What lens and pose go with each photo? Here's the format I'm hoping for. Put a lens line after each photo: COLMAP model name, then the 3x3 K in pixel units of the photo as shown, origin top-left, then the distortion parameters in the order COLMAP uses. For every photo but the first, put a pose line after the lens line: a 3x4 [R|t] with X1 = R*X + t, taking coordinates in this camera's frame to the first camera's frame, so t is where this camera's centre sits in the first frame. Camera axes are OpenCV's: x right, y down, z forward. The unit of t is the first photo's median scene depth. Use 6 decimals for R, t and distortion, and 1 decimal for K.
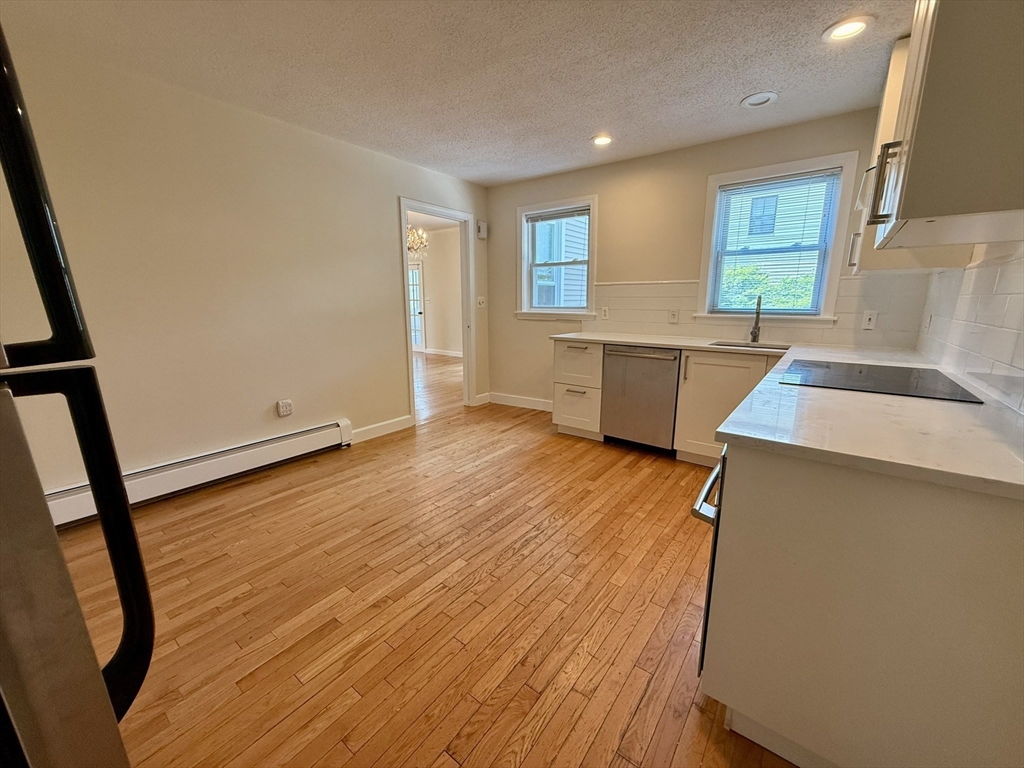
lens RADIAL K [[410.2, 0, 509.5], [0, 410.2, 383.6], [0, 0, 1]] dist [-0.000089, -0.000162]
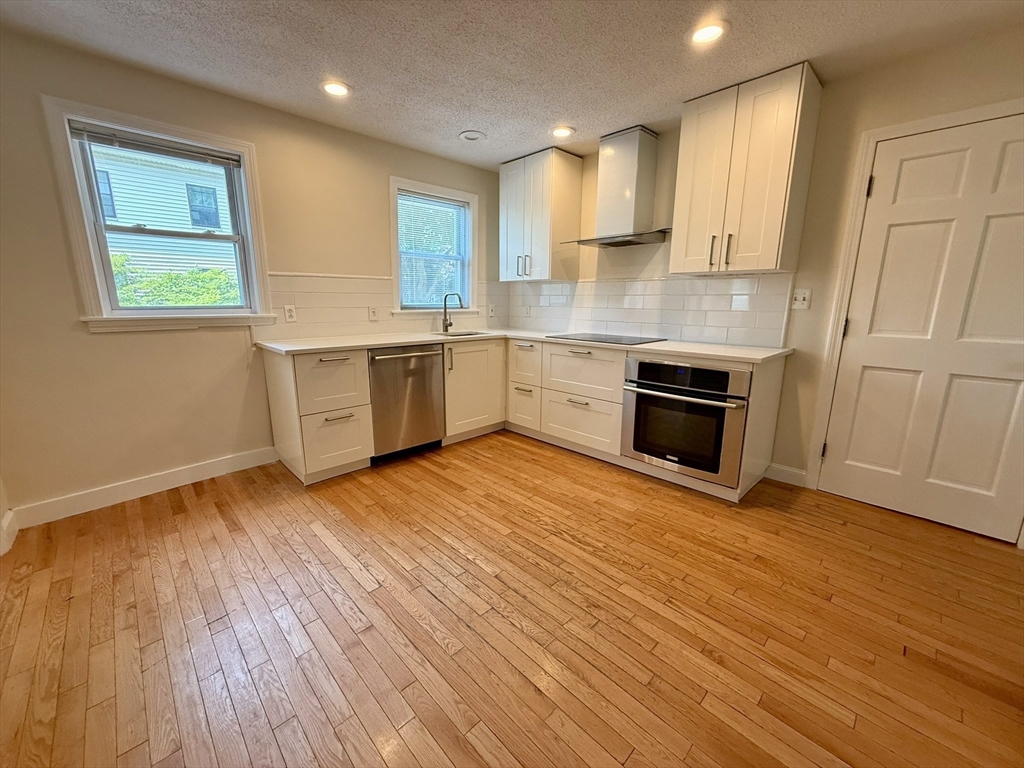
lens RADIAL K [[410.2, 0, 509.5], [0, 410.2, 383.6], [0, 0, 1]] dist [-0.000089, -0.000162]
pose [[0.140185, -0.198541, 0.970015, -0.609775], [0.194525, 0.966119, 0.169631, -0.128566], [-0.970829, 0.164913, 0.174056, 0.663429]]
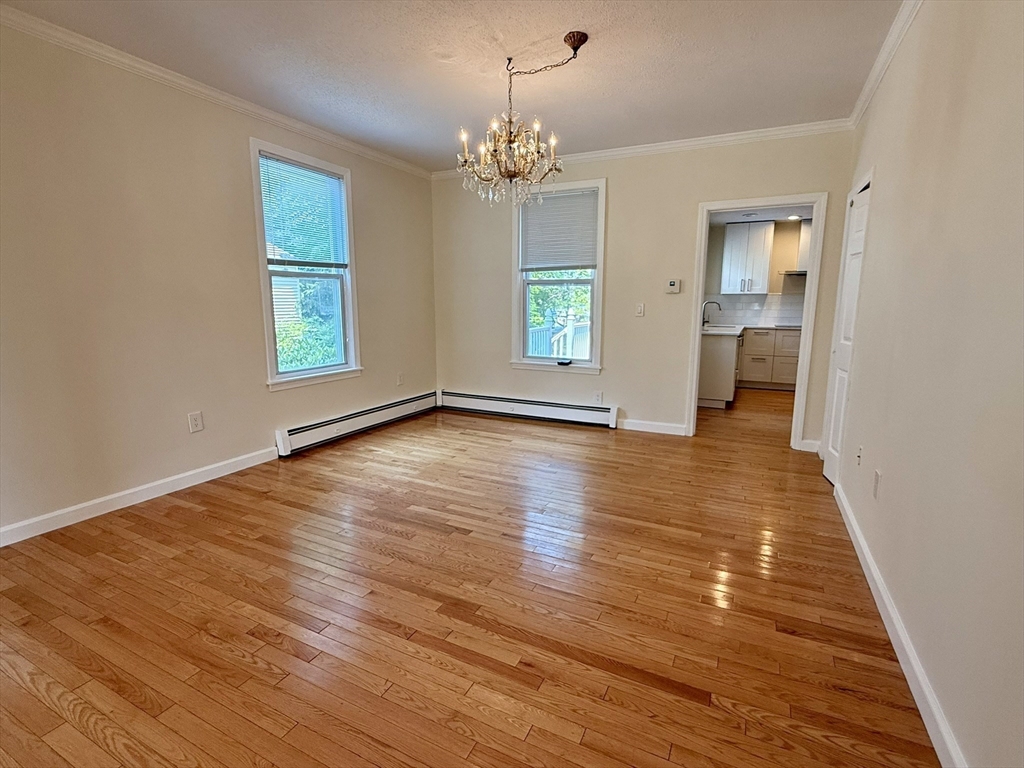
lens RADIAL K [[484.6, 0, 512.0], [0, 484.6, 384.0], [0, 0, 1]] dist [0.014180, -0.000207]
pose [[-0.189504, -0.155949, 0.969416, -1.542627], [0.194920, 0.961681, 0.192809, -0.473194], [-0.962338, 0.225497, -0.151845, 2.366209]]
